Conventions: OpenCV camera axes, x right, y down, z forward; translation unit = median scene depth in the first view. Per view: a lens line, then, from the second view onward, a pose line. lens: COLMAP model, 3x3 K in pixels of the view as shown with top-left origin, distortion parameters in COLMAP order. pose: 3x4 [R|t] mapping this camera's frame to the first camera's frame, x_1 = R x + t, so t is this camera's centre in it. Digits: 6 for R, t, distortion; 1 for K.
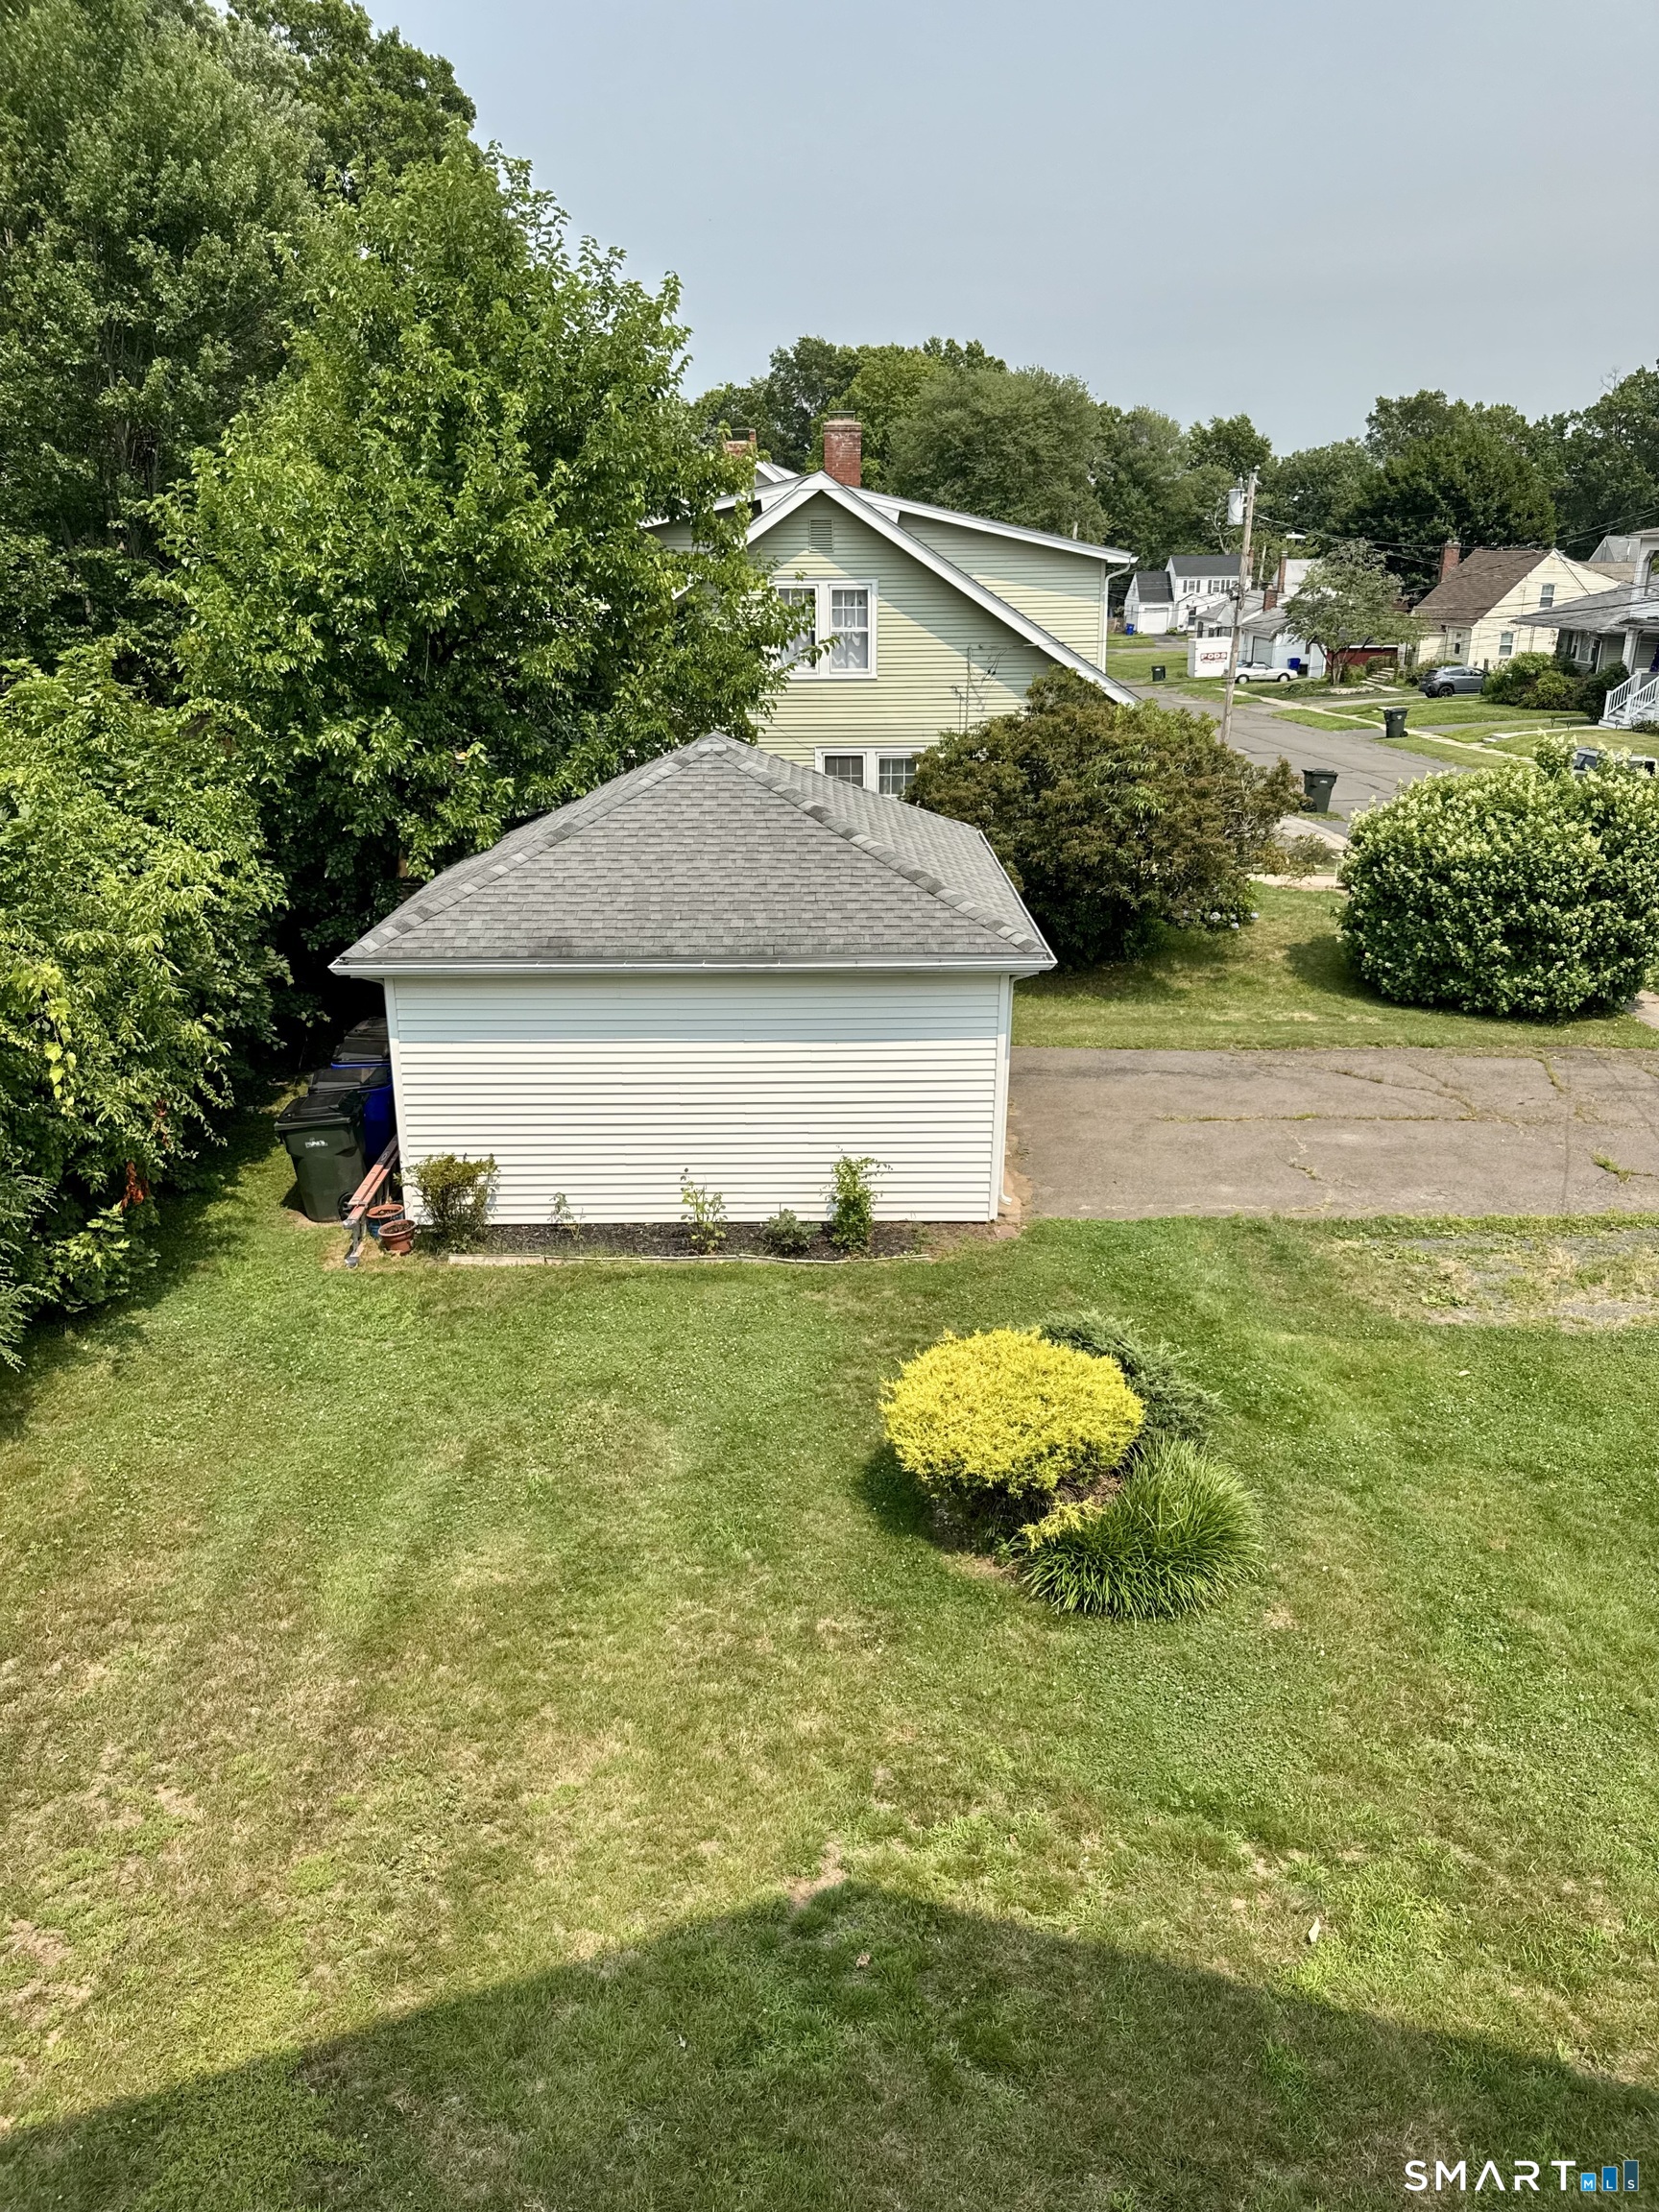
lens RADIAL K [[1576.0, 0, 829.5], [0, 1576.0, 1106.0], [0, 0, 1]] dist [0.156772, -0.291947]
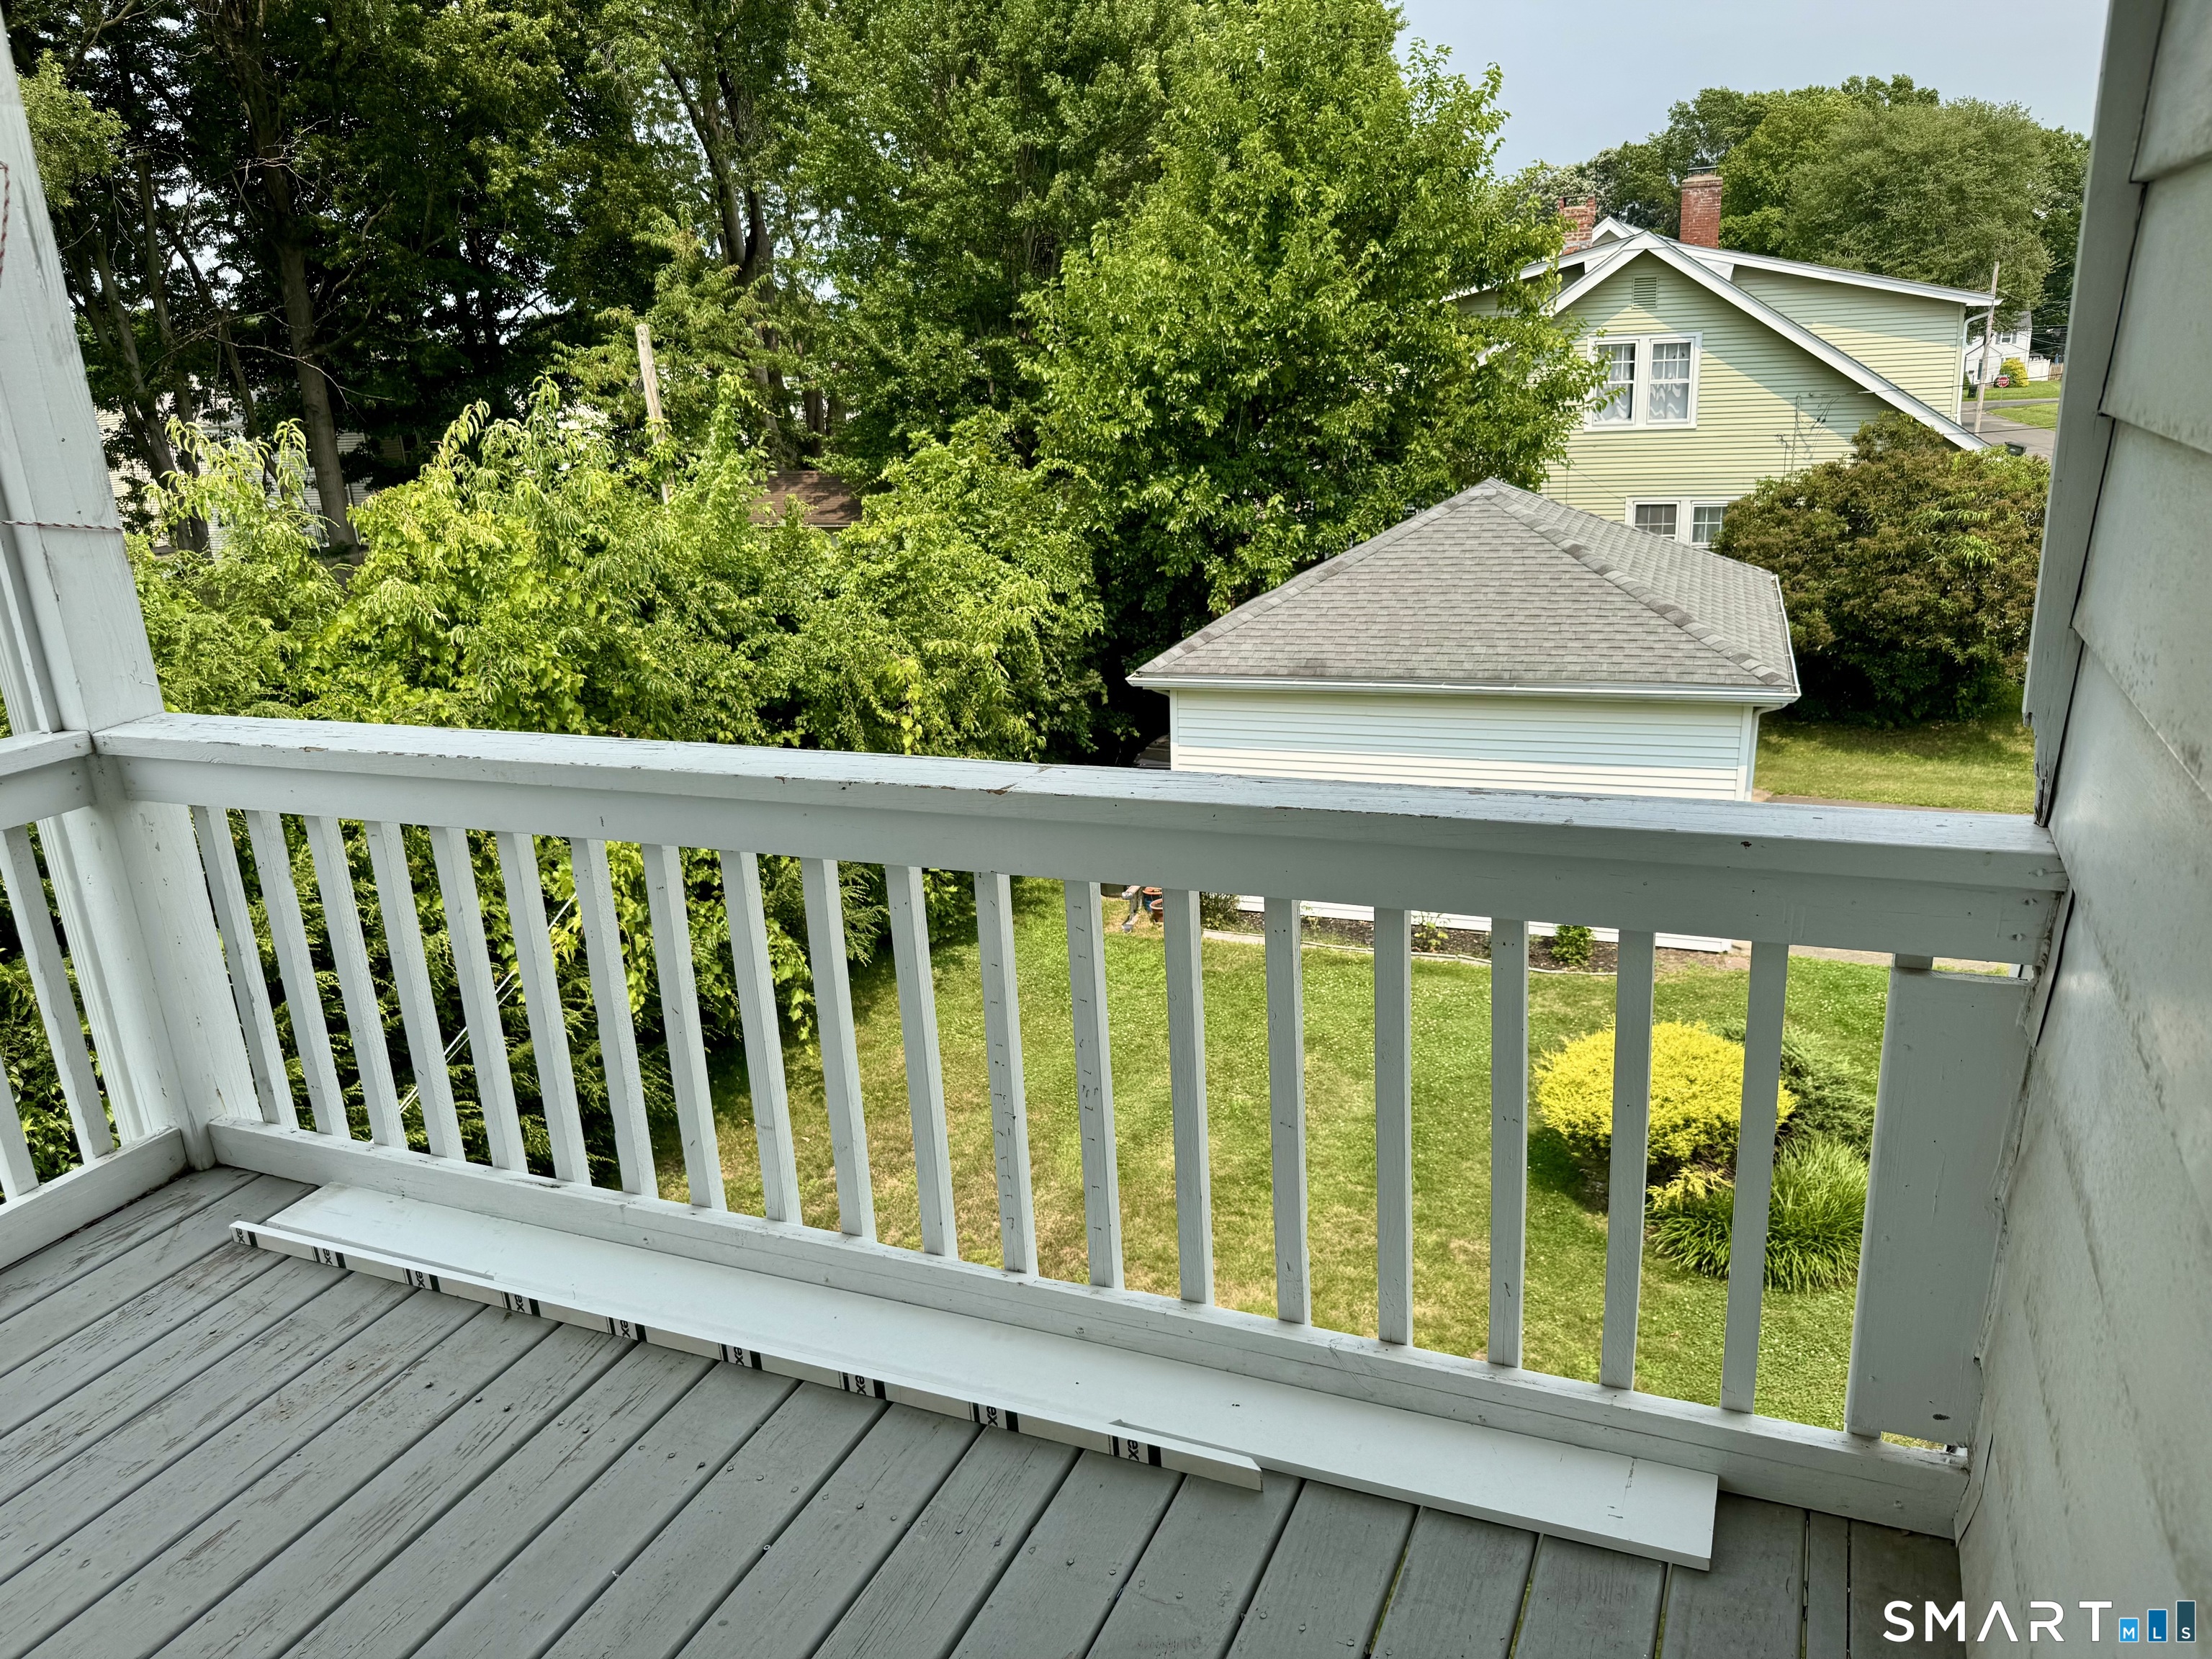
lens RADIAL K [[1576.0, 0, 1092.8], [0, 1576.0, 815.6], [0, 0, 1]] dist [0.156772, -0.291947]
pose [[0.932982, 0.065754, -0.353867, 0.073770], [-0.077834, 0.996766, -0.019996, 0.033584], [0.351407, 0.046199, 0.935082, -0.093651]]
